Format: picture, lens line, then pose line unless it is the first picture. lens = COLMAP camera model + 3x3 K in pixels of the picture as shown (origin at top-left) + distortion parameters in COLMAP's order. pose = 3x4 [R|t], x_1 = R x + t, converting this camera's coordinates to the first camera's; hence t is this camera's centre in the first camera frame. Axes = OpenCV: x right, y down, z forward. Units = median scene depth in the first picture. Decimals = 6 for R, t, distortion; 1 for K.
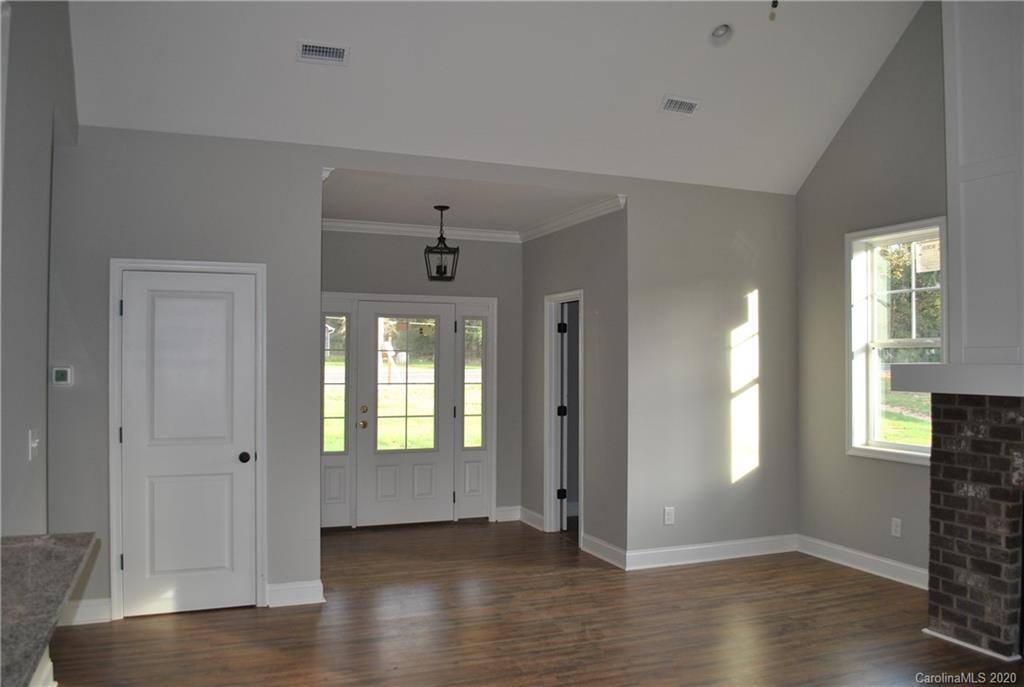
lens RADIAL K [[834.0, 0, 514.7], [0, 834.0, 349.0], [0, 0, 1]] dist [-0.055778, -0.006573]
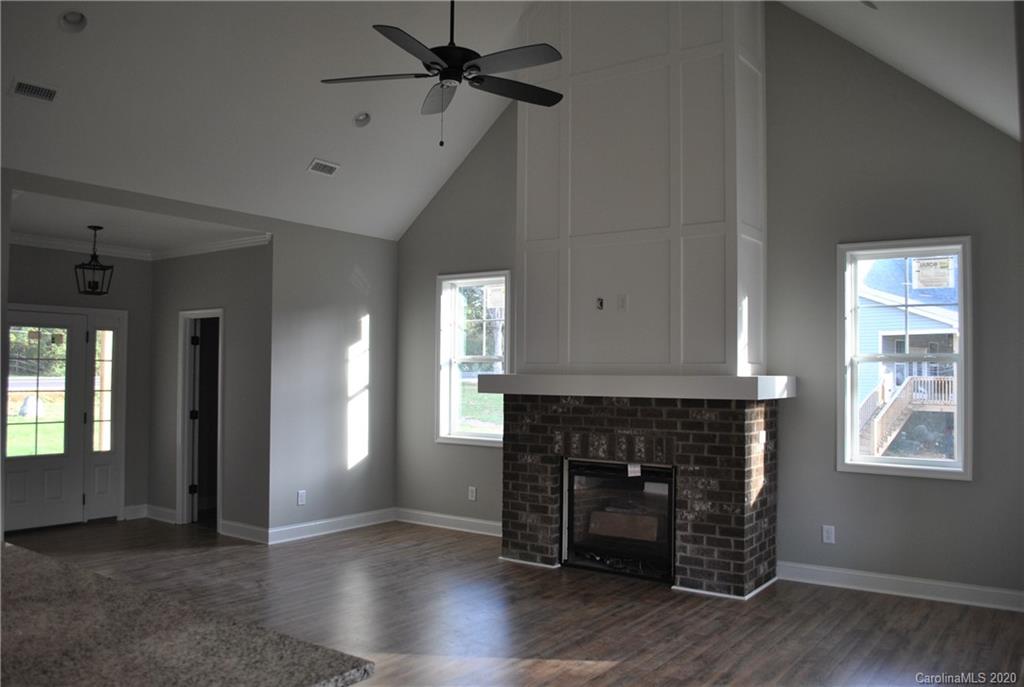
lens RADIAL K [[834.0, 0, 518.1], [0, 834.0, 353.2], [0, 0, 1]] dist [-0.055778, -0.006573]
pose [[0.850833, 0.016345, 0.525182, -0.191607], [-0.012731, 0.999864, -0.010494, -0.002751], [-0.525282, 0.002242, 0.850925, -0.209102]]
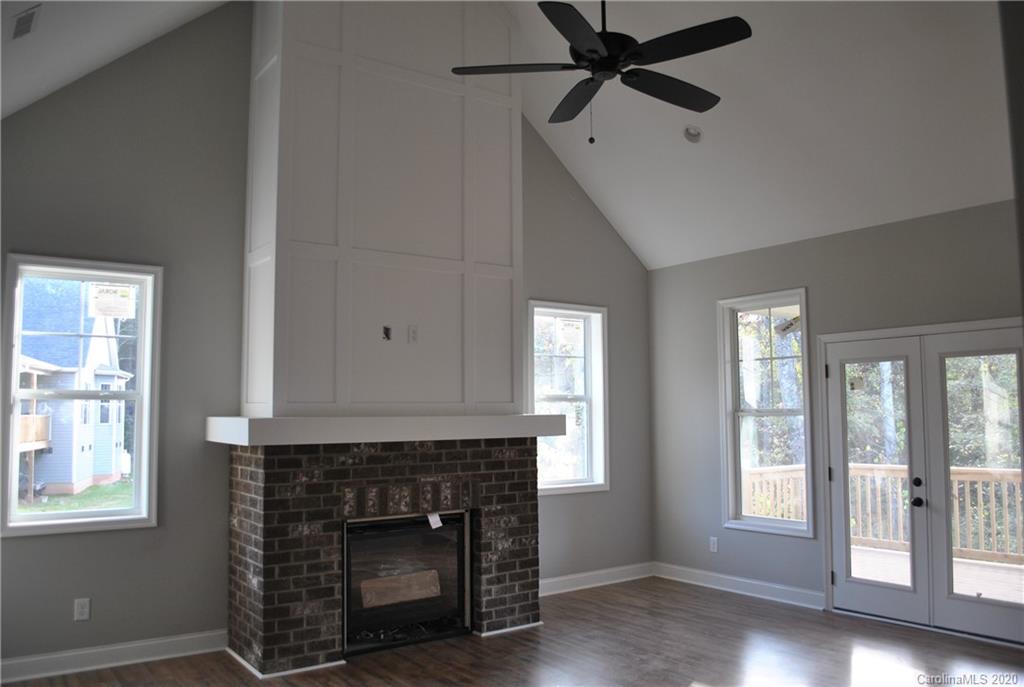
lens RADIAL K [[834.0, 0, 522.9], [0, 834.0, 342.4], [0, 0, 1]] dist [-0.055778, -0.006573]
pose [[-0.237553, 0.067141, 0.969051, -0.466194], [-0.010646, 0.997368, -0.071713, -0.004467], [-0.971316, -0.027353, -0.236213, 0.718597]]
